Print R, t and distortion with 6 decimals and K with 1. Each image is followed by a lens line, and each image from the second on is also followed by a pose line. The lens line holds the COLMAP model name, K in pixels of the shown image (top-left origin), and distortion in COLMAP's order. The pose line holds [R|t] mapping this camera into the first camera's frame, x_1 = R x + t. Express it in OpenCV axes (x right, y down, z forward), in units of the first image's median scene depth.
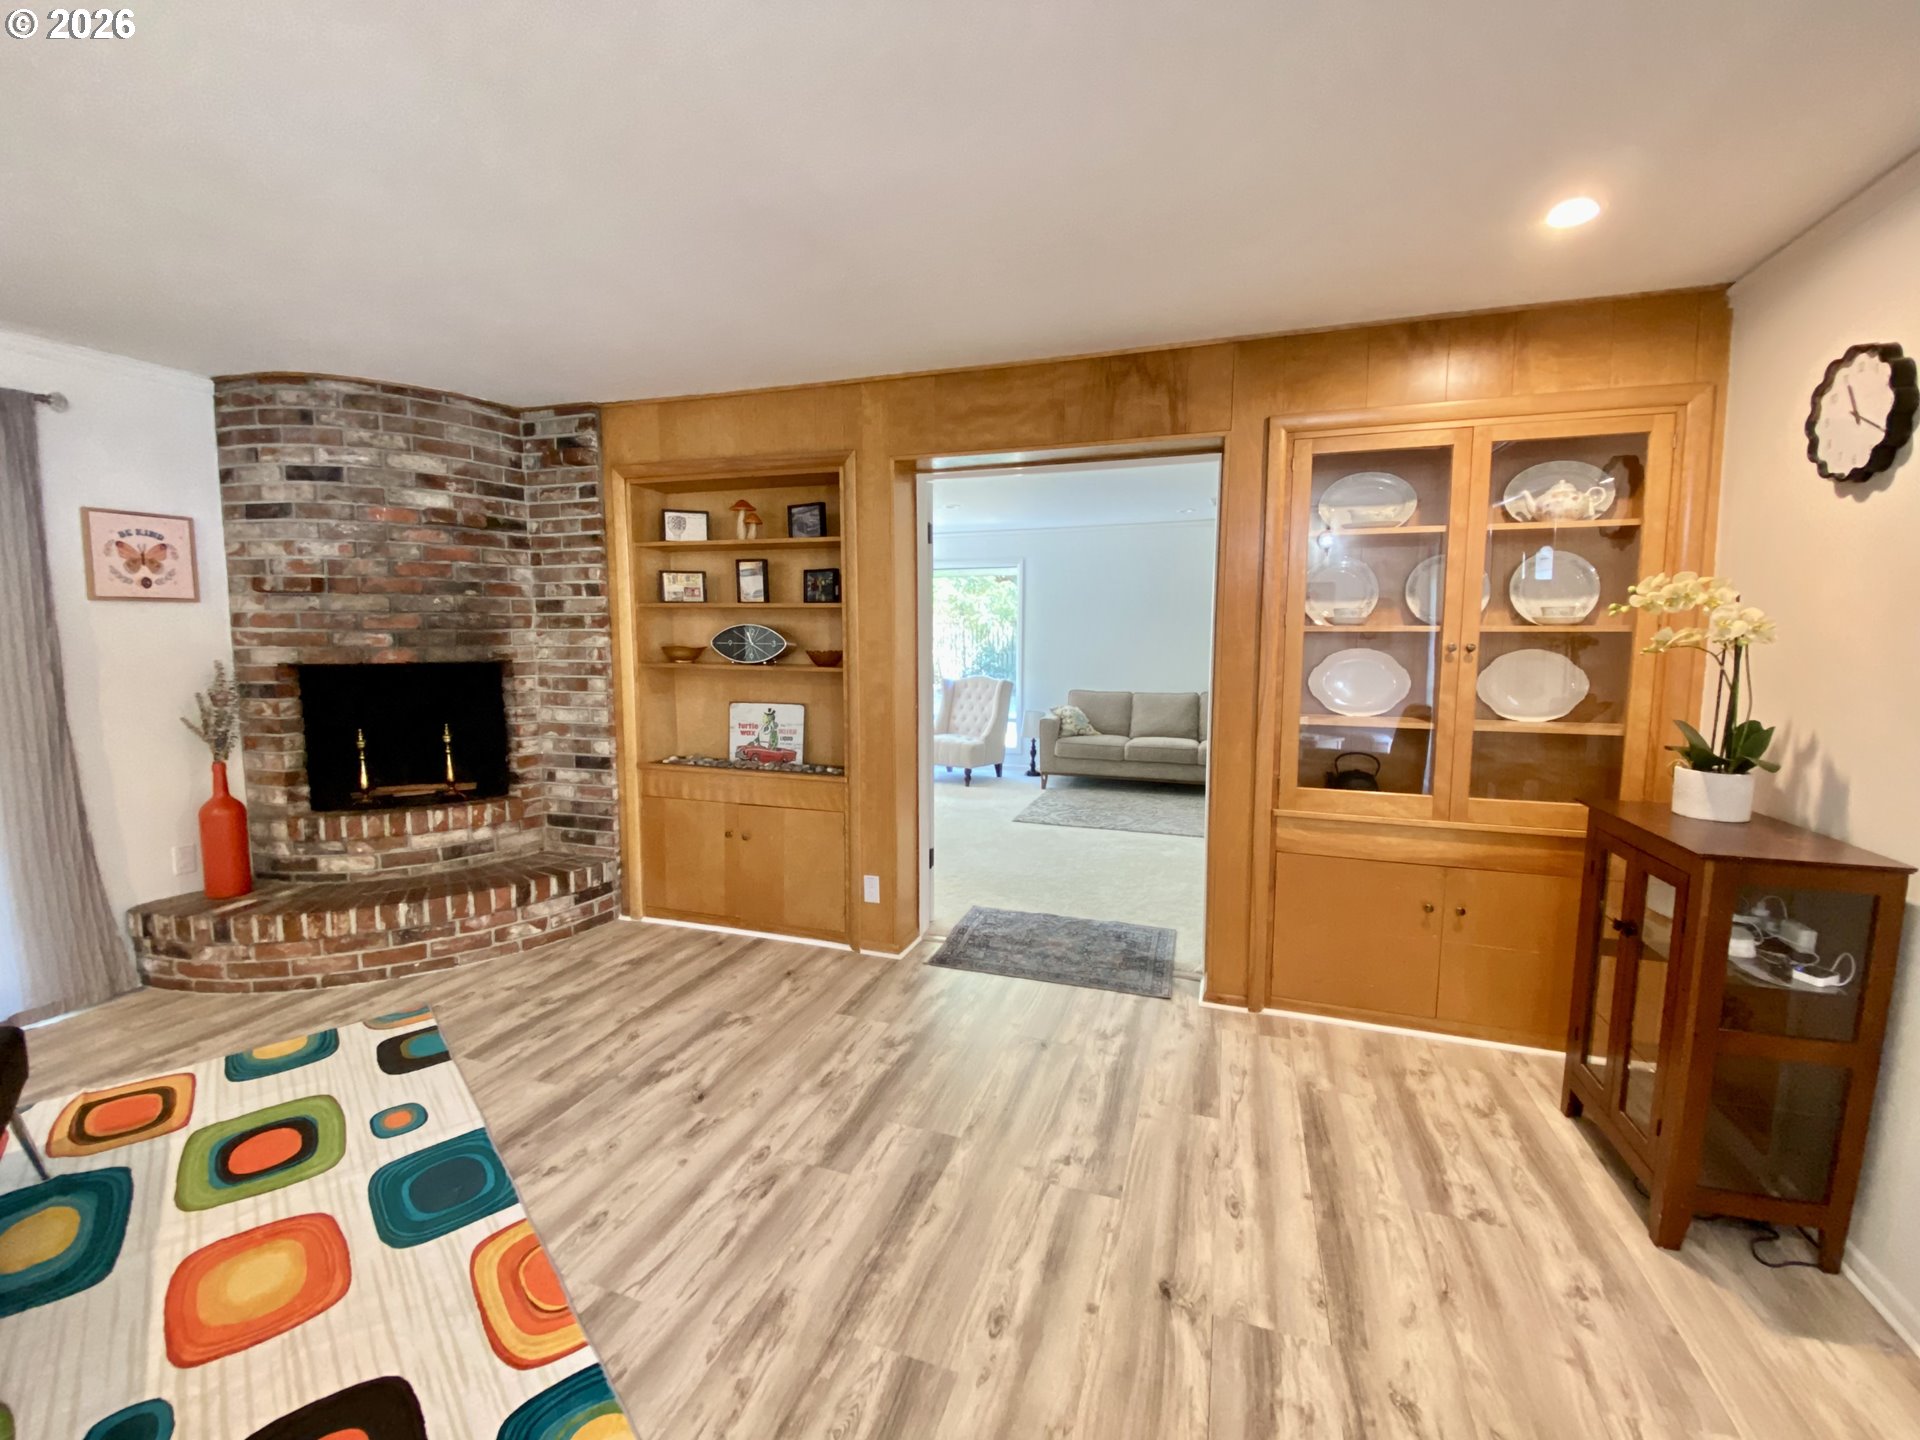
lens RADIAL K [[784.7, 0, 961.0], [0, 784.7, 716.2], [0, 0, 1]] dist [-0.002547, -0.000921]
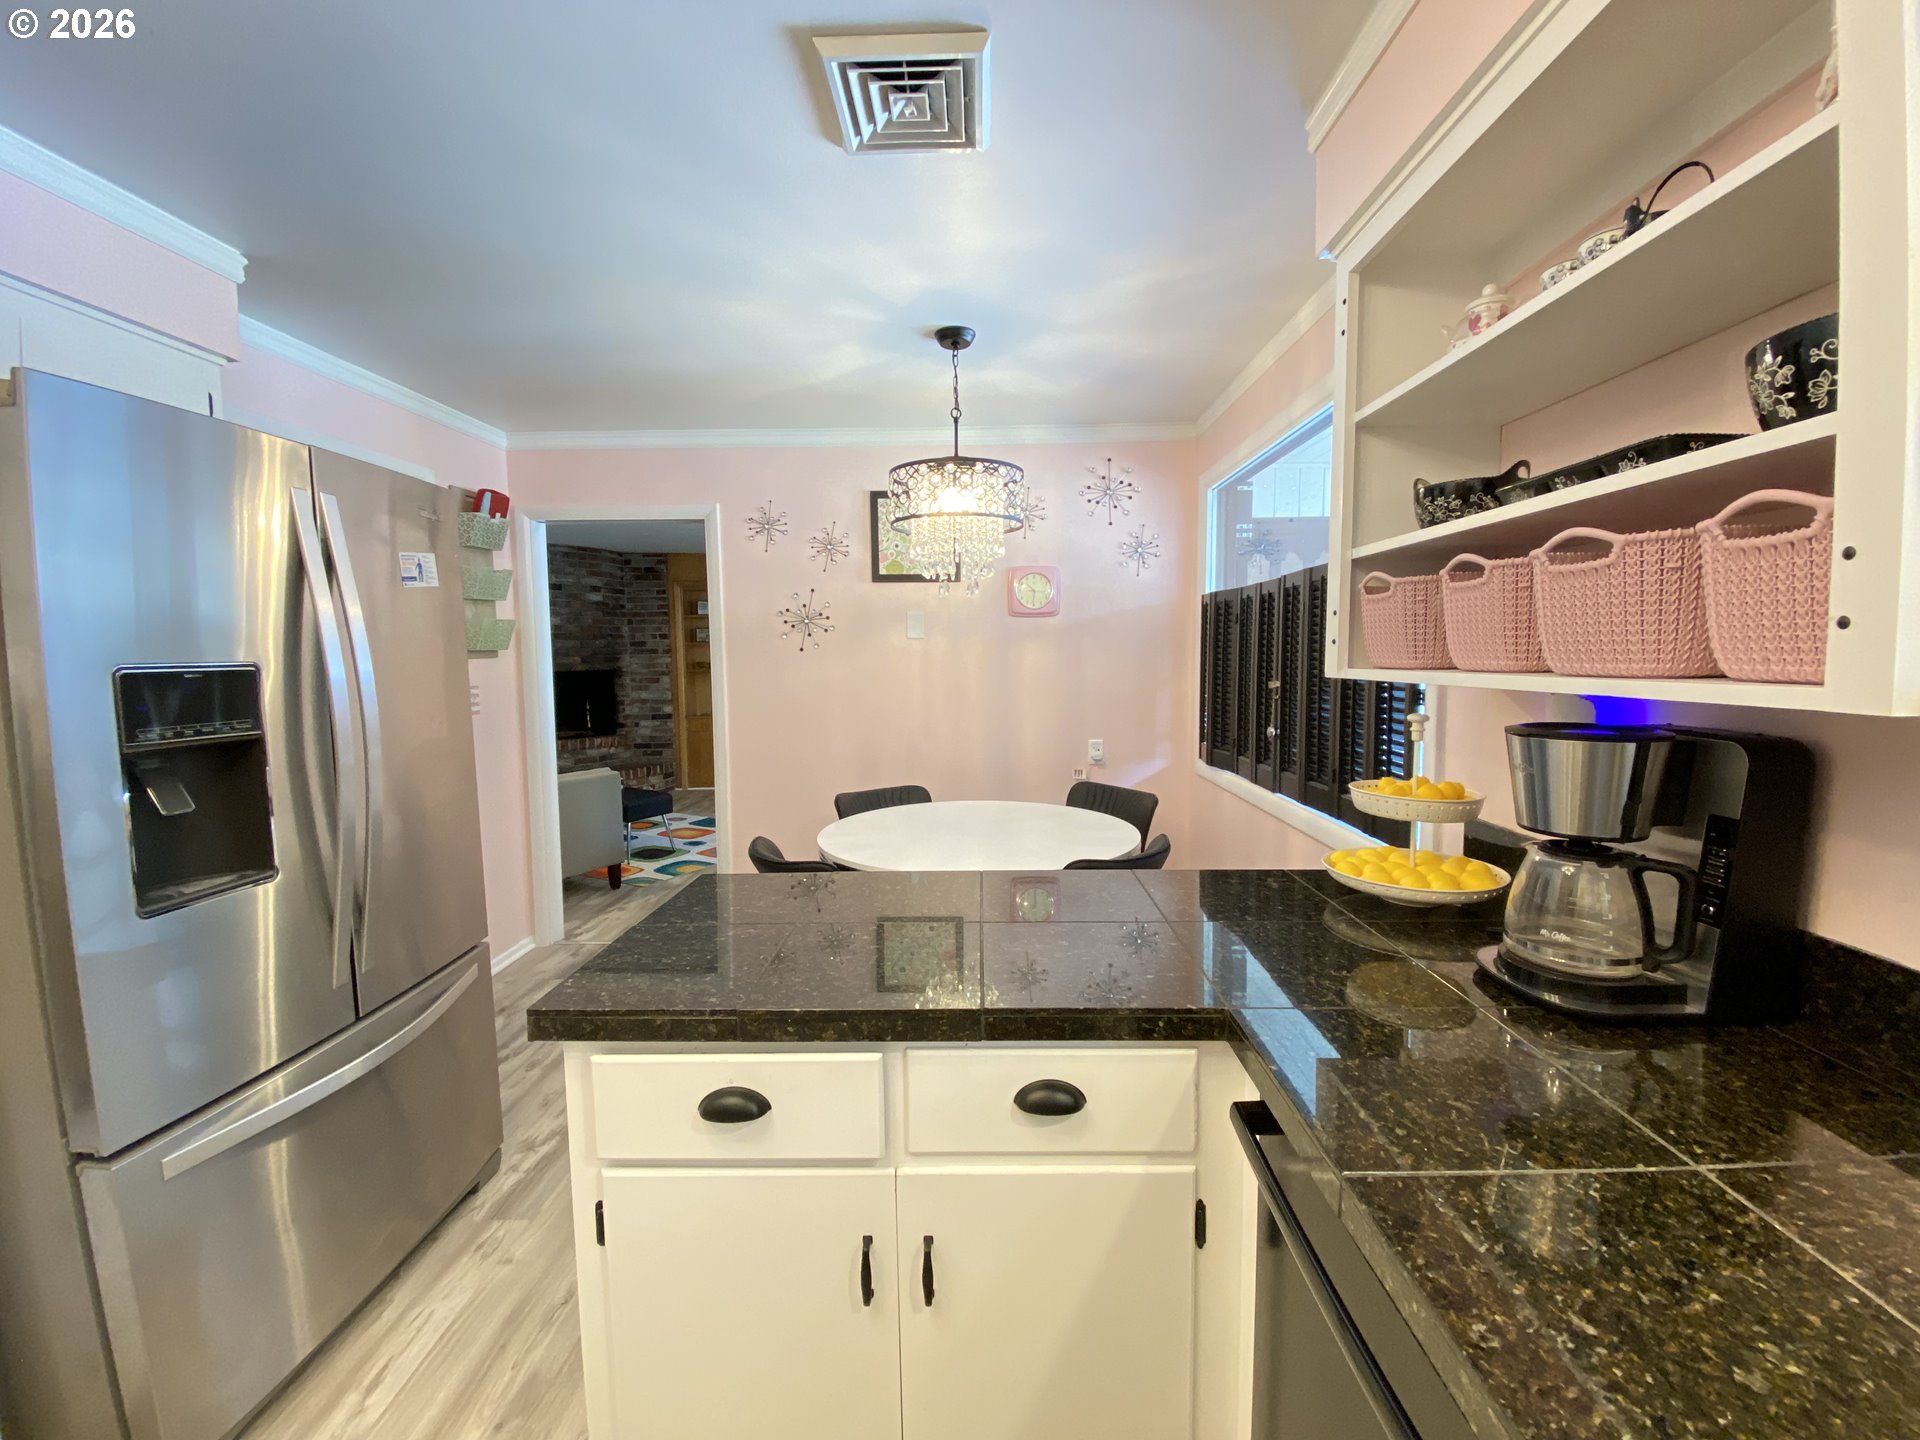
lens RADIAL K [[784.7, 0, 966.4], [0, 784.7, 723.4], [0, 0, 1]] dist [-0.002547, -0.000921]
pose [[0.951242, -0.035611, 0.306384, -0.339830], [0.040861, 0.999107, -0.010738, 0.136634], [-0.305728, 0.022733, 0.951847, -1.316785]]
